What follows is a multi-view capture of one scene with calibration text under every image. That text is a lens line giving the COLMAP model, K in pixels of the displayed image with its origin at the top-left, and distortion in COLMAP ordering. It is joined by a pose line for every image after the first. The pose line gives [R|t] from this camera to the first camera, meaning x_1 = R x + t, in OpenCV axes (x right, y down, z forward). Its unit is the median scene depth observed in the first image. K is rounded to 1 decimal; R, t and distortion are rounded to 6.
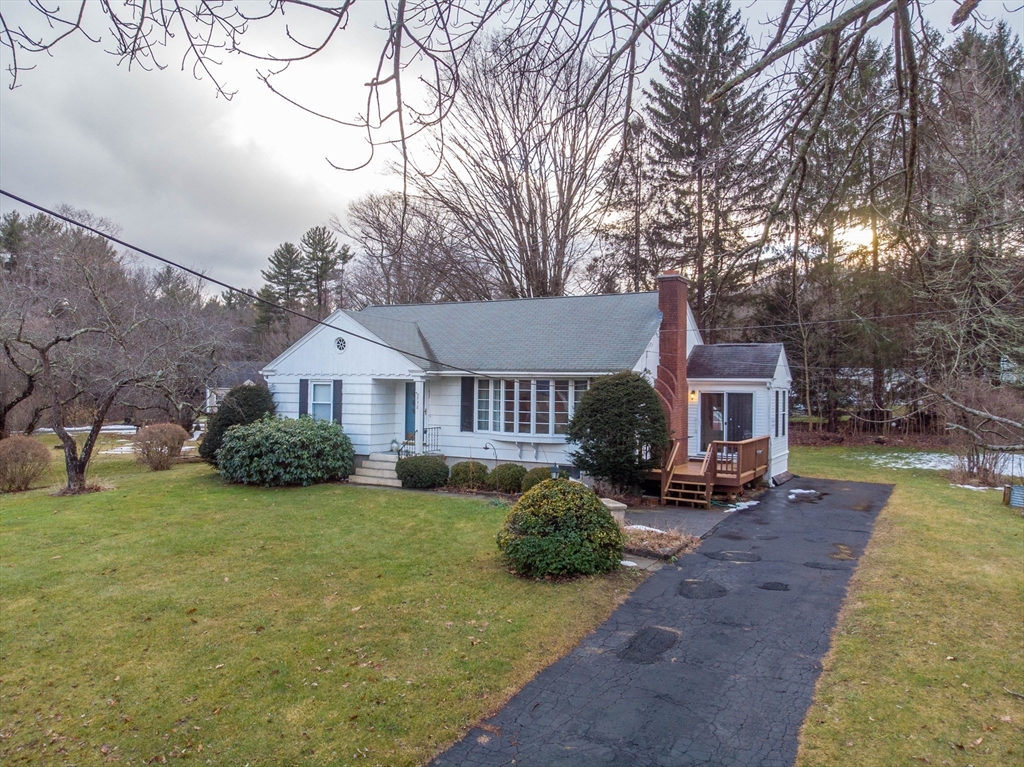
lens RADIAL K [[744.2, 0, 514.8], [0, 744.2, 379.9], [0, 0, 1]] dist [0.002823, -0.000676]
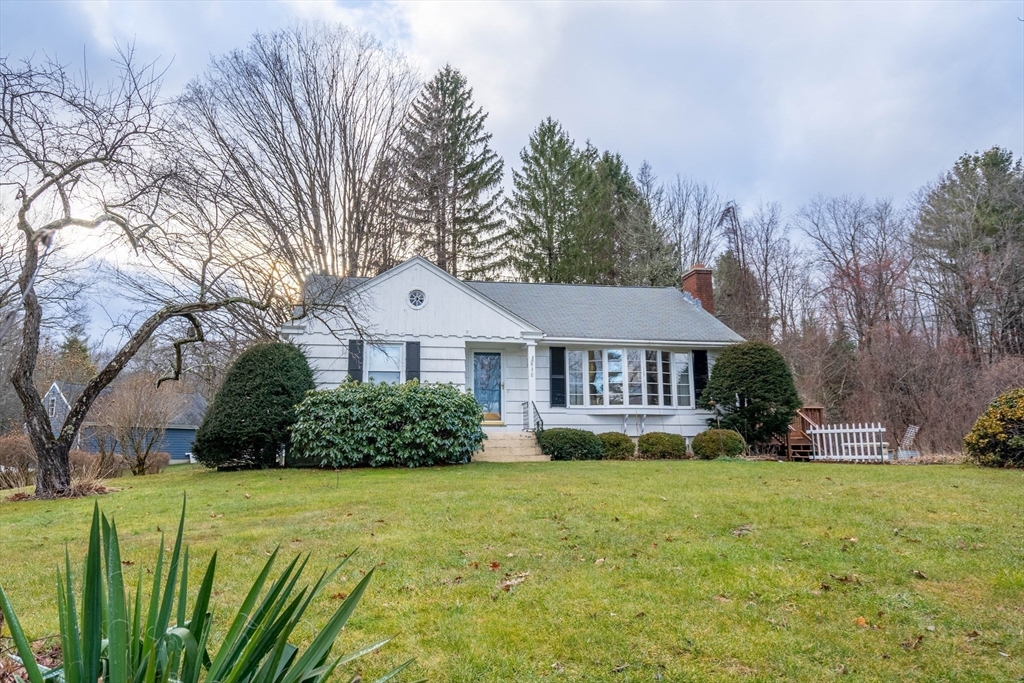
lens RADIAL K [[701.6, 0, 512.0], [0, 701.6, 341.5], [0, 0, 1]] dist [0.002931, 0.003529]
pose [[0.776755, 0.083045, 0.624304, -0.621168], [0.012585, 0.989024, -0.147218, 0.110867], [-0.629677, 0.122209, 0.767184, 0.355476]]
